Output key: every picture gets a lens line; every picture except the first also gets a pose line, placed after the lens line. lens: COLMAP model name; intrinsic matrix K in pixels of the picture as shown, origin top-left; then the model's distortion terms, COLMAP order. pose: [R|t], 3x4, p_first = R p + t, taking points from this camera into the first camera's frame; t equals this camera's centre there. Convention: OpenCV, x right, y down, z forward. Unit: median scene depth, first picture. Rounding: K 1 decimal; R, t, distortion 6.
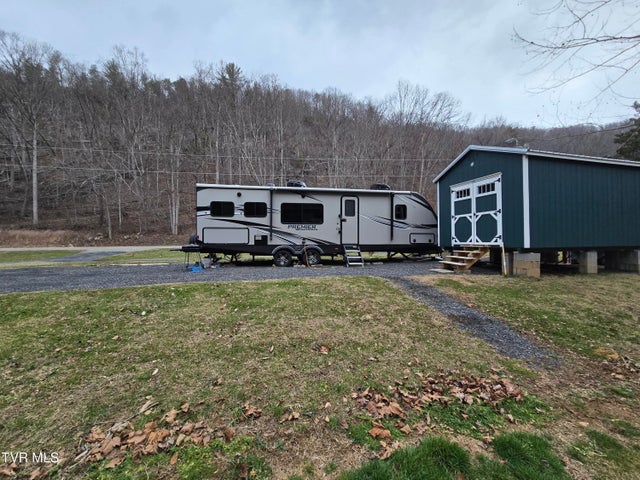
lens RADIAL K [[254.0, 0, 319.3], [0, 254.0, 238.6], [0, 0, 1]] dist [0.000370, -0.000070]
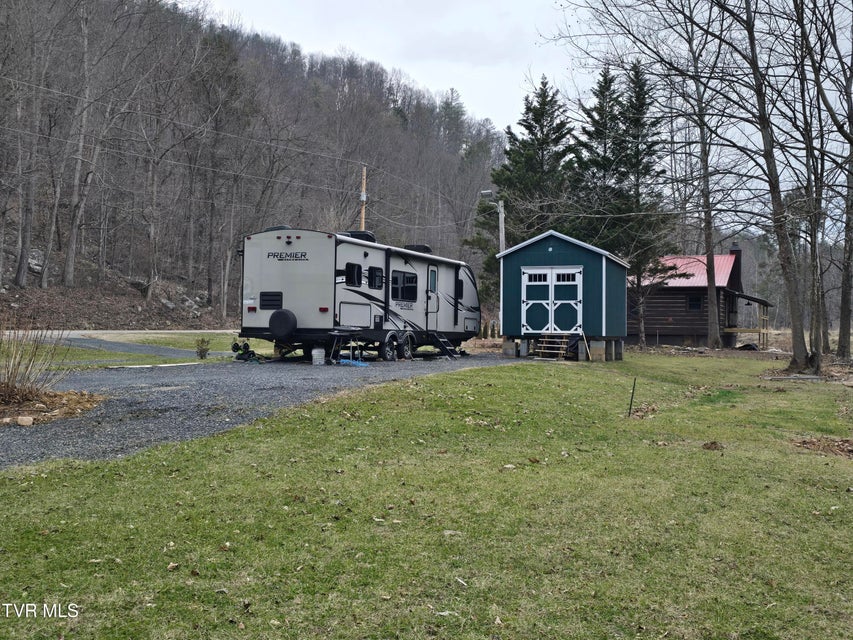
lens RADIAL K [[741.1, 0, 426.9], [0, 741.1, 320.3], [0, 0, 1]] dist [0.038864, -0.089696]
pose [[0.617942, 0.026520, 0.785777, -1.816652], [-0.025736, 0.999578, -0.013497, 0.024305], [-0.785803, -0.011882, 0.618363, -0.358105]]
